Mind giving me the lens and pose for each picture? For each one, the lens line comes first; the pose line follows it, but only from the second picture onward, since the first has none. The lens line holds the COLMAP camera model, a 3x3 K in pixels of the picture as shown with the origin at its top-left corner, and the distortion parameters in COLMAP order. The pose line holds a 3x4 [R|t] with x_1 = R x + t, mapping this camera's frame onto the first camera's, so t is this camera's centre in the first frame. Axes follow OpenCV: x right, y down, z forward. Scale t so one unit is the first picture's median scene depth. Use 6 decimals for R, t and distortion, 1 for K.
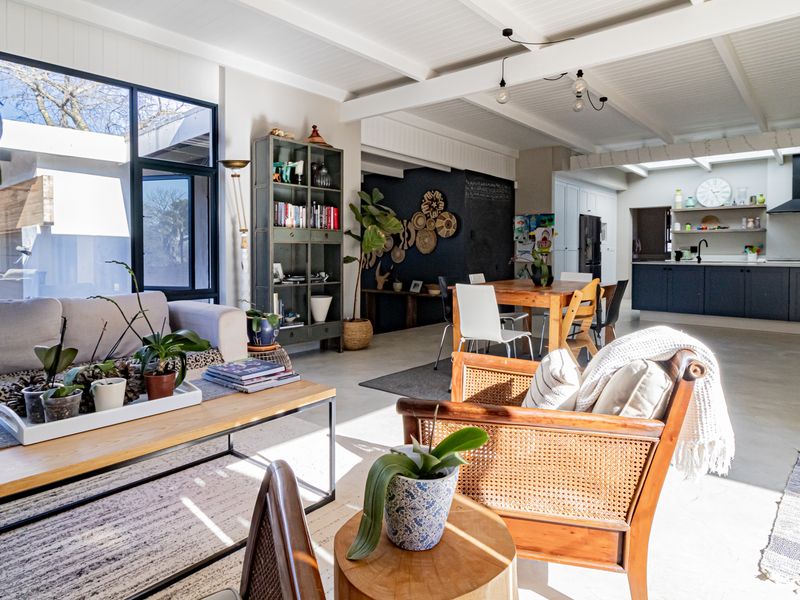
lens RADIAL K [[498.8, 0, 403.0], [0, 498.8, 260.4], [0, 0, 1]] dist [0.013121, 0.002228]
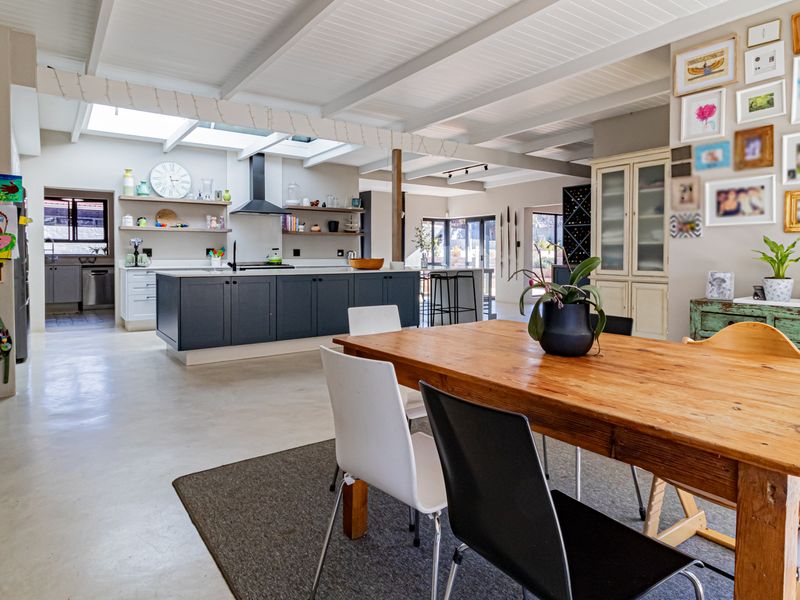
lens RADIAL K [[498.8, 0, 403.0], [0, 498.8, 260.4], [0, 0, 1]] dist [0.013121, 0.002228]
pose [[0.246171, -0.014230, 0.969122, -0.054747], [0.018061, 0.999786, 0.010092, -0.012139], [-0.969058, 0.015019, 0.246375, 0.481731]]
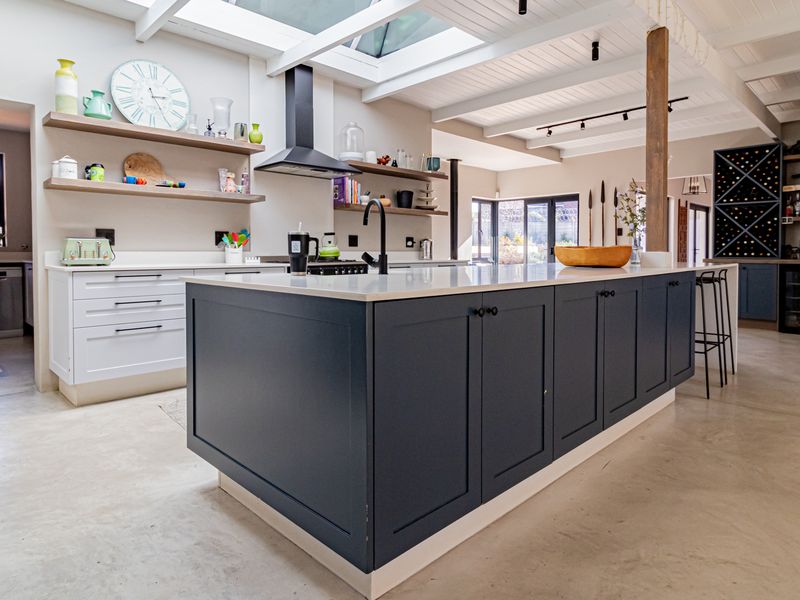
lens RADIAL K [[498.8, 0, 403.0], [0, 498.8, 260.4], [0, 0, 1]] dist [0.013121, 0.002228]
pose [[0.083139, -0.020994, 0.996317, 0.244405], [0.019709, 0.999617, 0.019419, -0.008075], [-0.996343, 0.018022, 0.083521, 0.808401]]
